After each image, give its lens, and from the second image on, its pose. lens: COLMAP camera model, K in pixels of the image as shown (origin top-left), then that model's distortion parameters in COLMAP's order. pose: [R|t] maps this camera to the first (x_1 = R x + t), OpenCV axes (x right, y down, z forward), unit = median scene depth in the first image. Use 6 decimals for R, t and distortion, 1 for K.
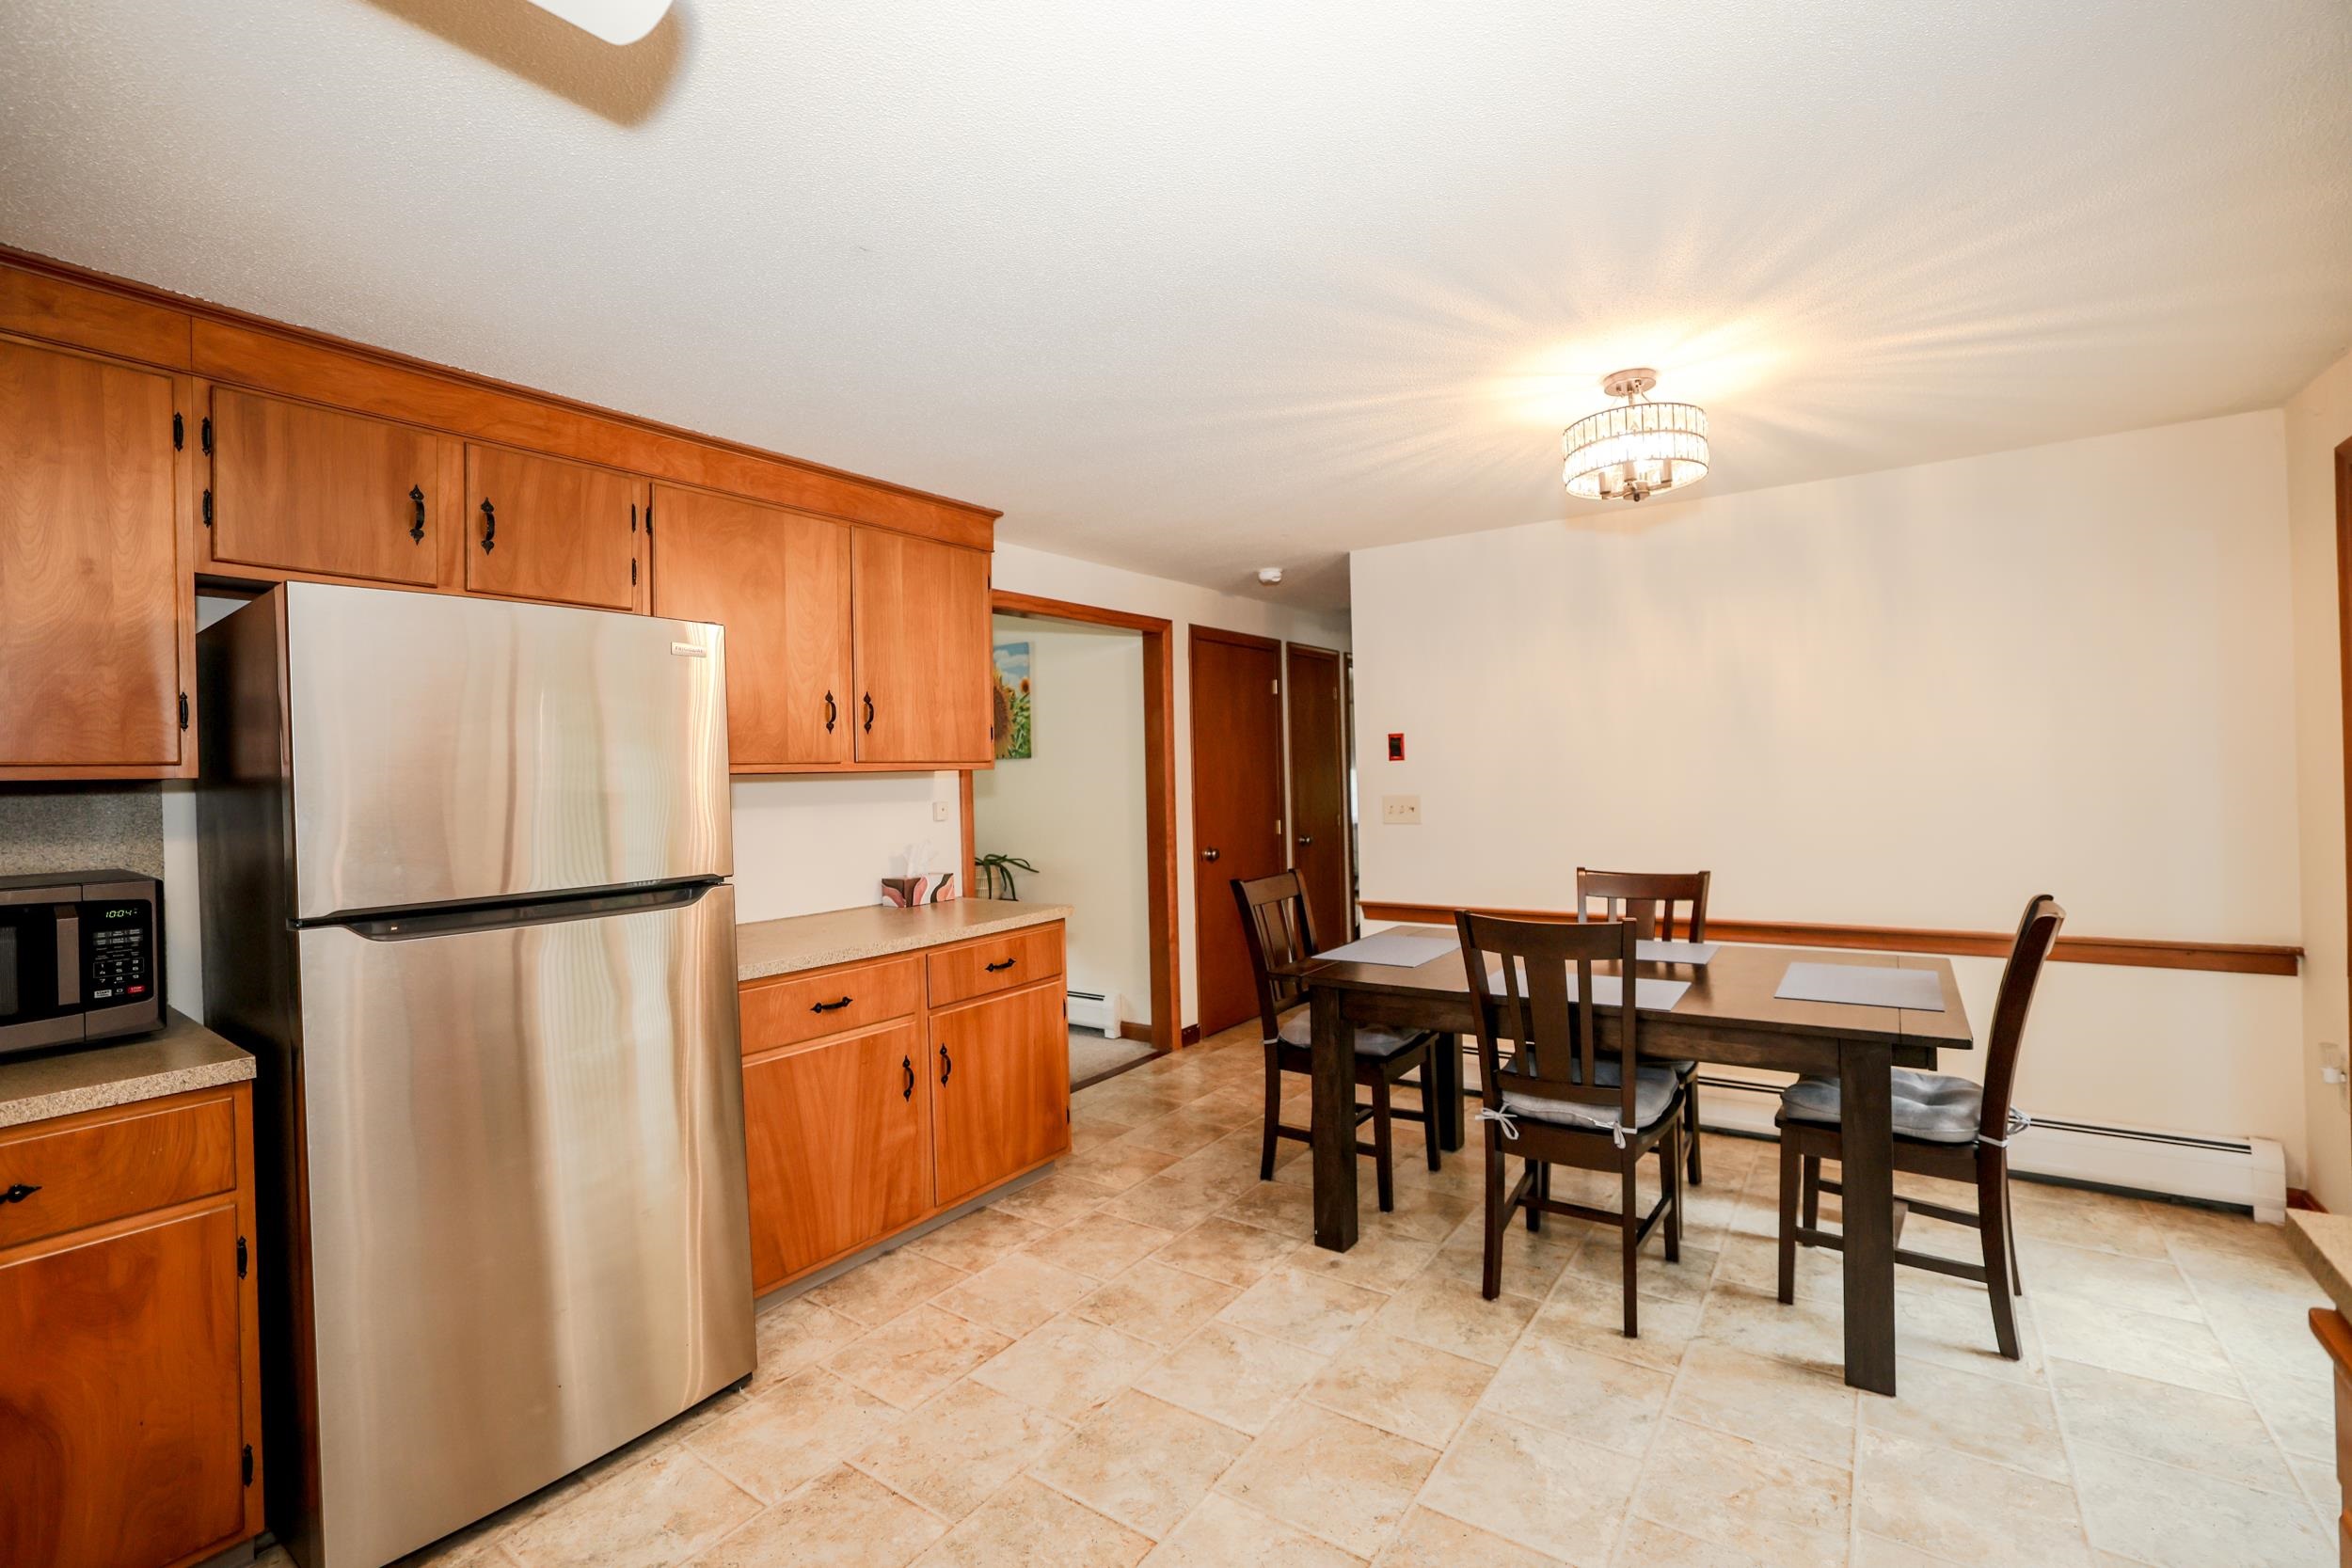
lens RADIAL K [[1069.6, 0, 1187.2], [0, 1069.6, 775.3], [0, 0, 1]] dist [-0.022374, 0.019348]
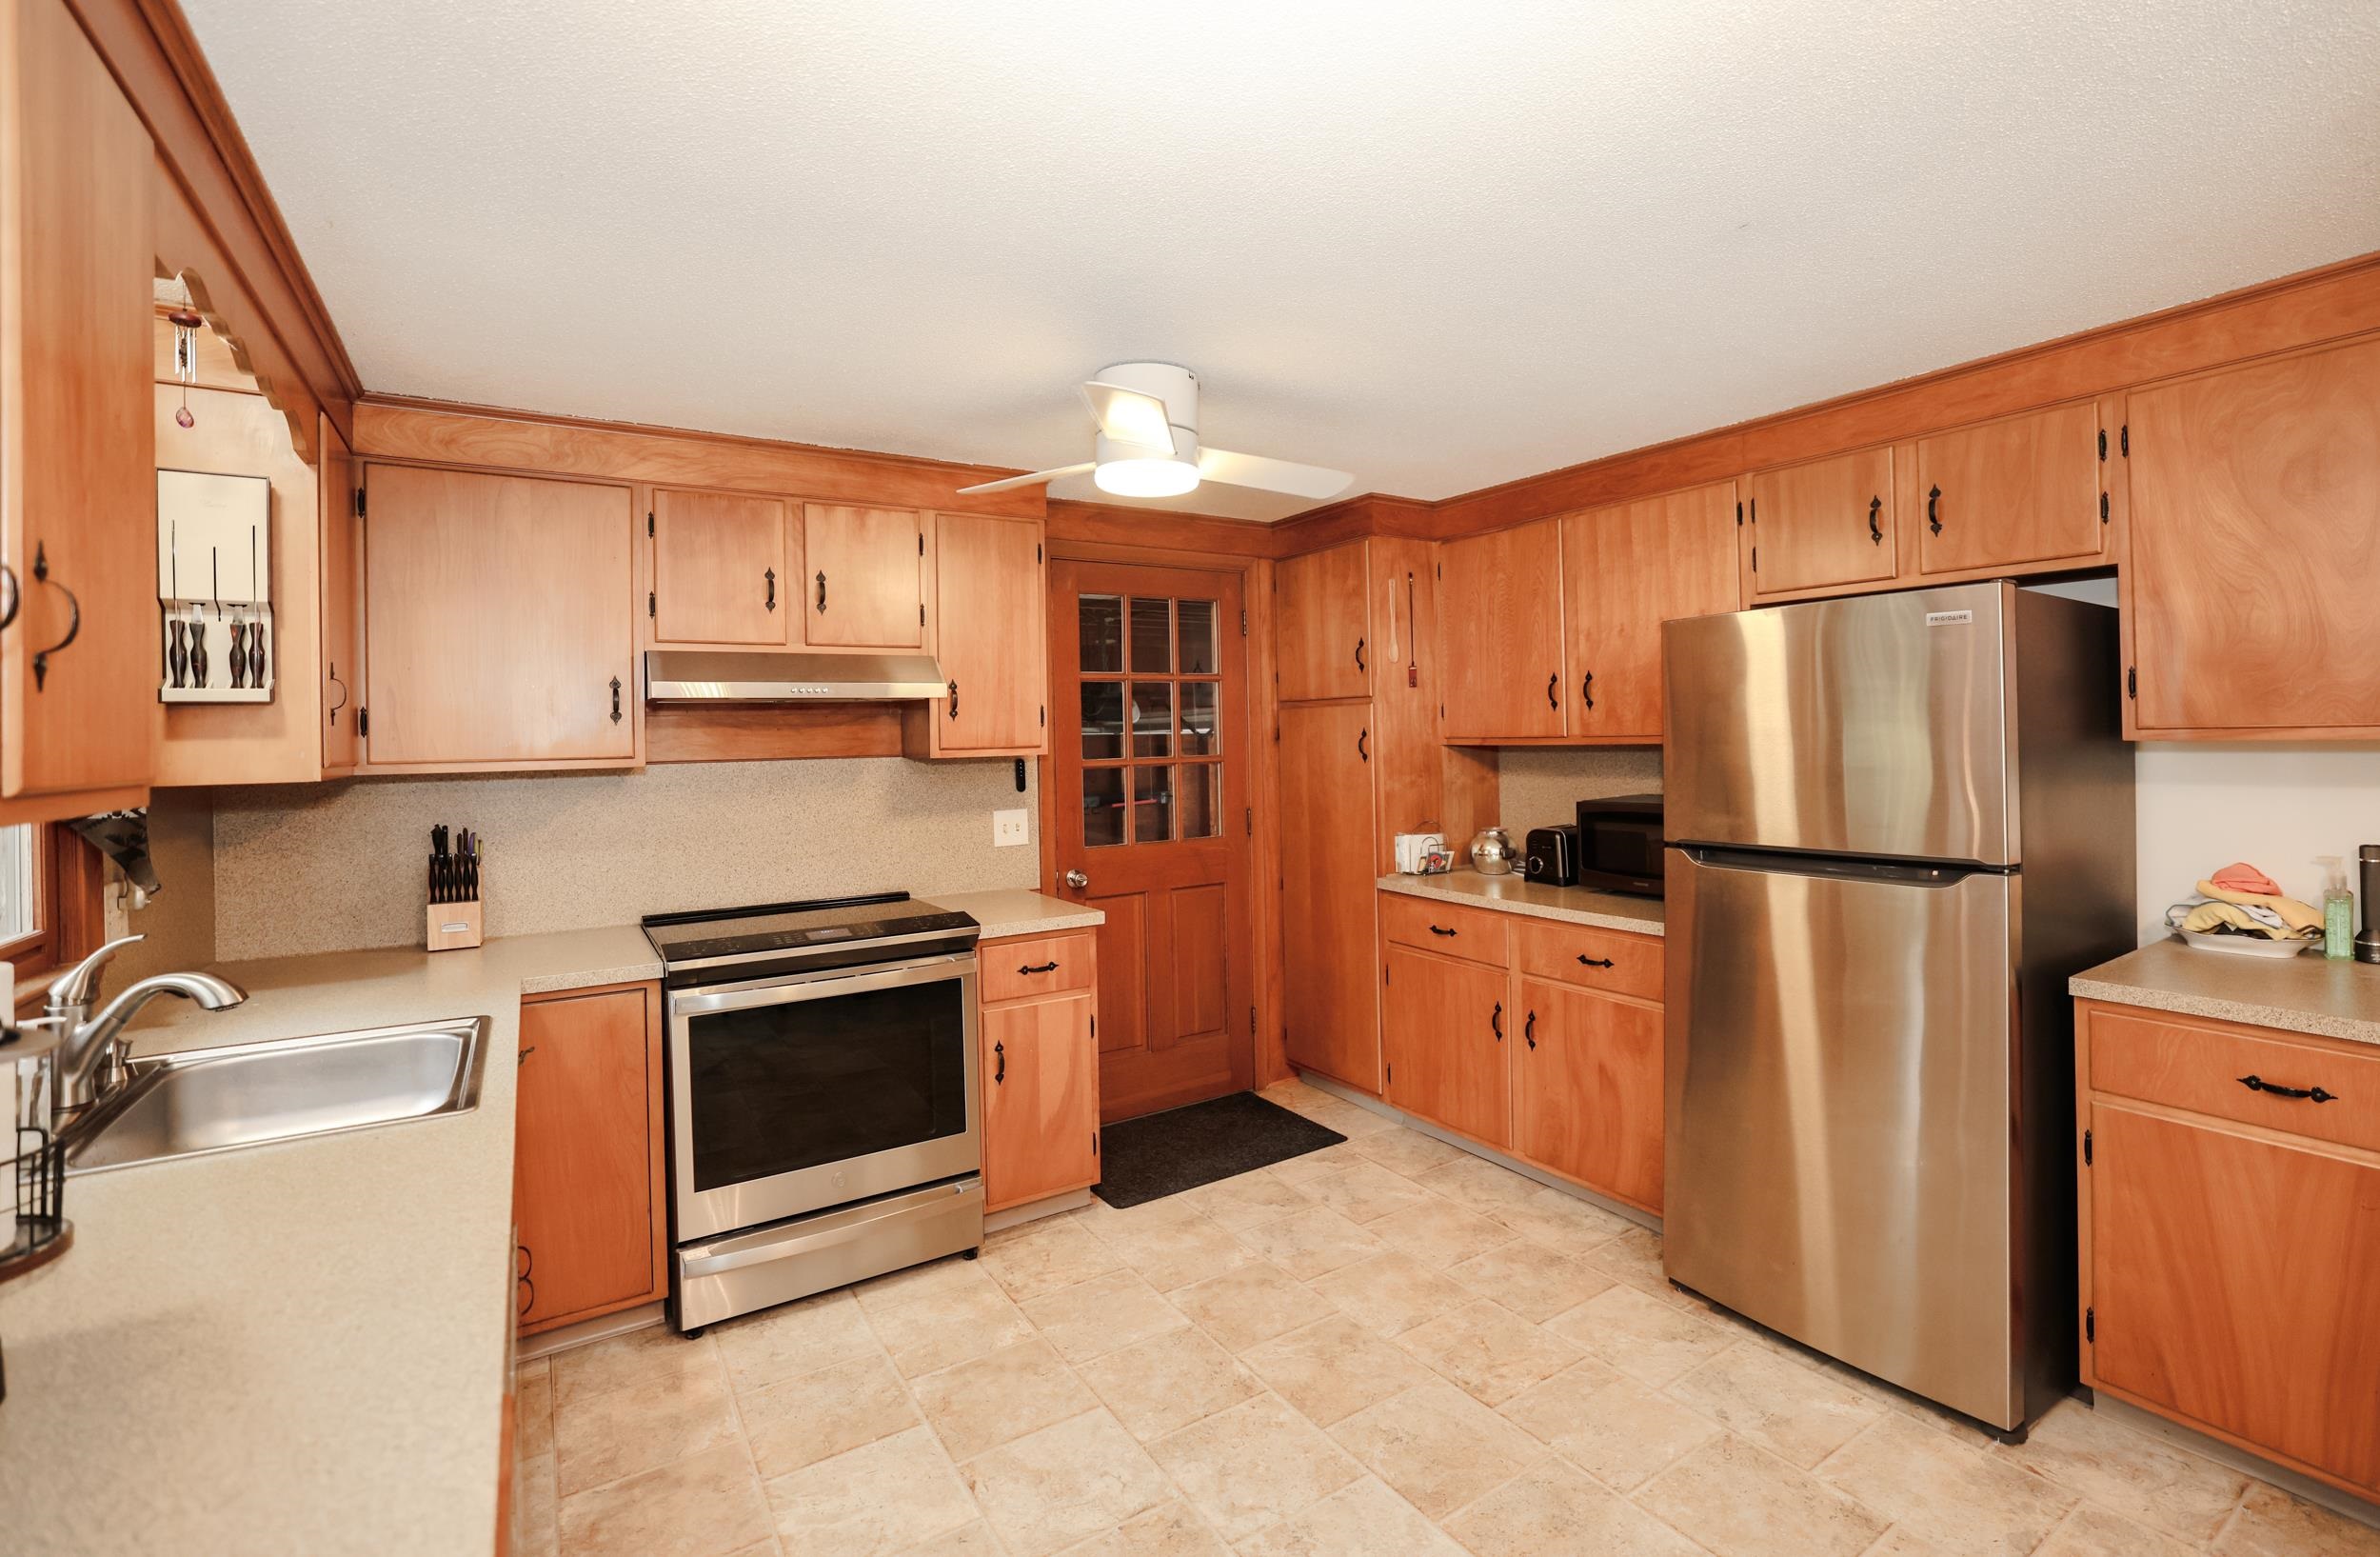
lens RADIAL K [[1060.4, 0, 1214.6], [0, 1060.4, 740.7], [0, 0, 1]] dist [-0.028461, 0.013882]
pose [[-0.367370, 0.032390, -0.929511, 0.559536], [0.028773, 0.999311, 0.023450, -0.043394], [0.929630, -0.018130, -0.368048, 0.653023]]
